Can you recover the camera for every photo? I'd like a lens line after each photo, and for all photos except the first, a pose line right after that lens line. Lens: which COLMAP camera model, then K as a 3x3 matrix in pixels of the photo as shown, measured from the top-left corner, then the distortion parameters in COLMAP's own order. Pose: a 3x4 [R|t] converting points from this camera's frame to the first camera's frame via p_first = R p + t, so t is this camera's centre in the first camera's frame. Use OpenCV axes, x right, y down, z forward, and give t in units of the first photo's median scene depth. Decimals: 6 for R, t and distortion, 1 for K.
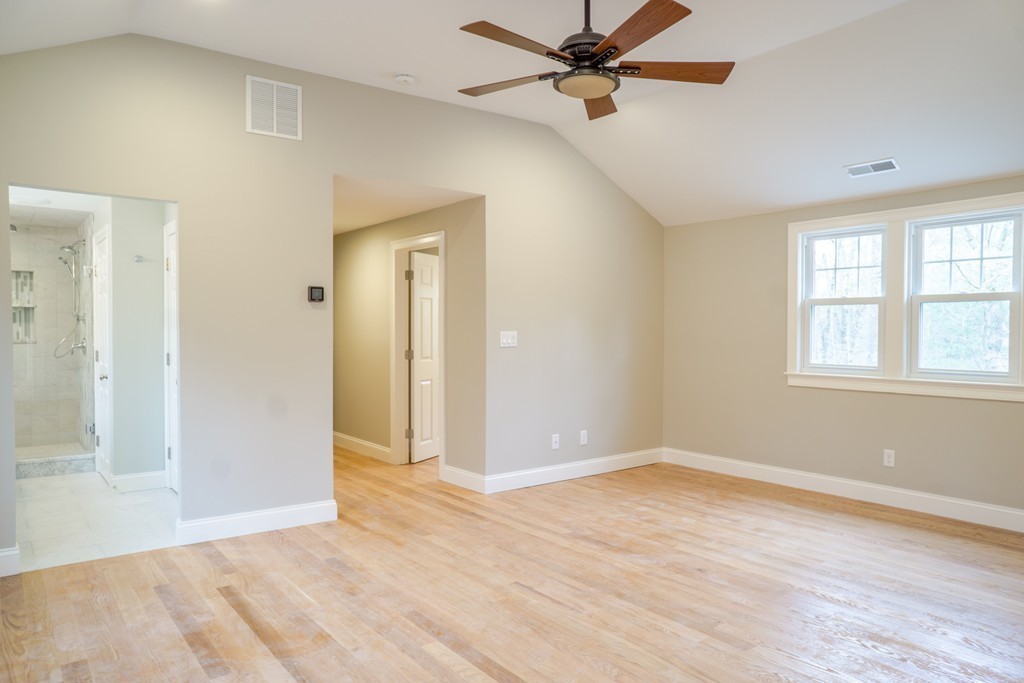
lens RADIAL K [[700.1, 0, 512.0], [0, 700.1, 341.5], [0, 0, 1]] dist [-0.073866, 0.094338]
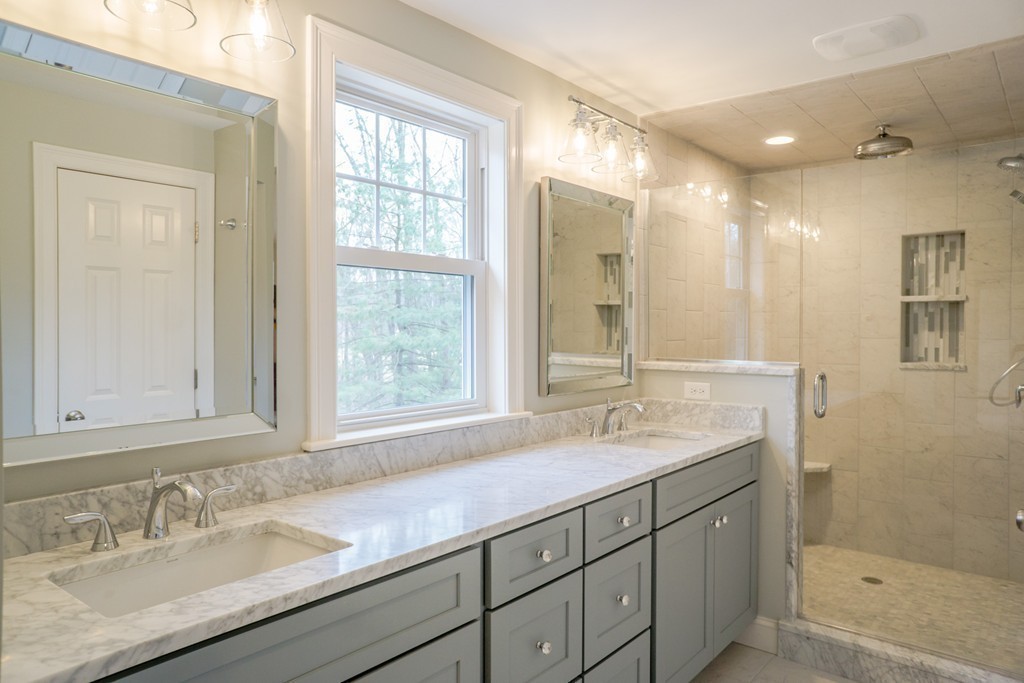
lens RADIAL K [[700.1, 0, 512.0], [0, 700.1, 341.5], [0, 0, 1]] dist [-0.073866, 0.094338]
pose [[0.248148, 0.015559, -0.968597, -0.278493], [-0.020132, 0.999738, 0.010902, -0.018168], [0.968513, 0.016794, 0.248396, 0.546862]]
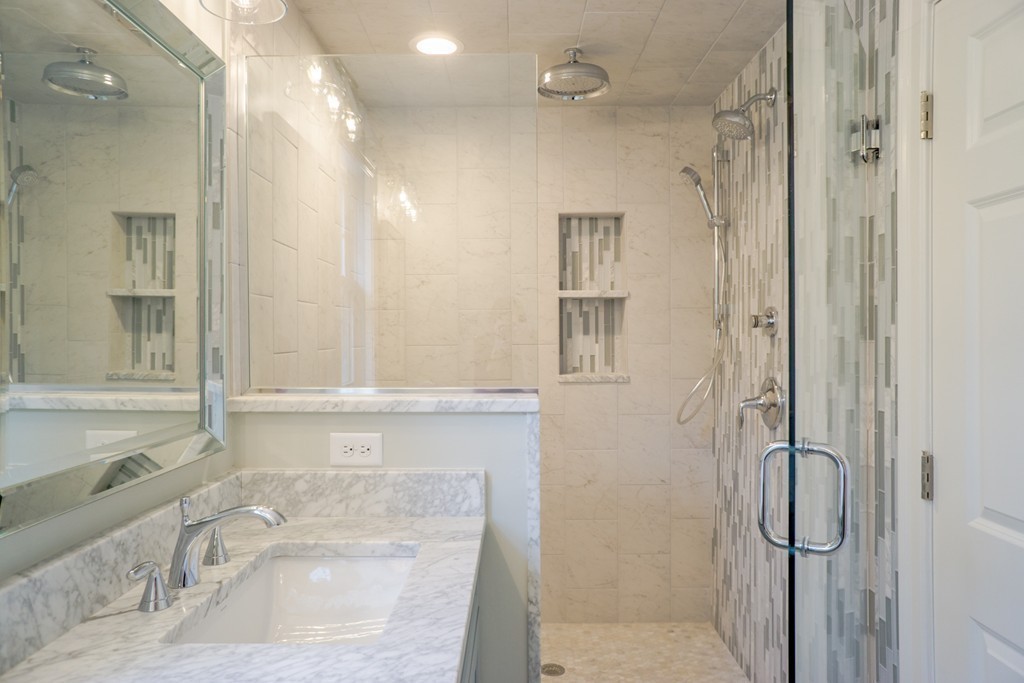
lens RADIAL K [[700.1, 0, 512.0], [0, 700.1, 341.5], [0, 0, 1]] dist [-0.073866, 0.094338]
pose [[0.794164, -0.003349, -0.607694, -0.485299], [-0.004187, 0.999931, -0.010983, -0.017572], [0.607689, 0.011267, 0.794095, 0.615692]]
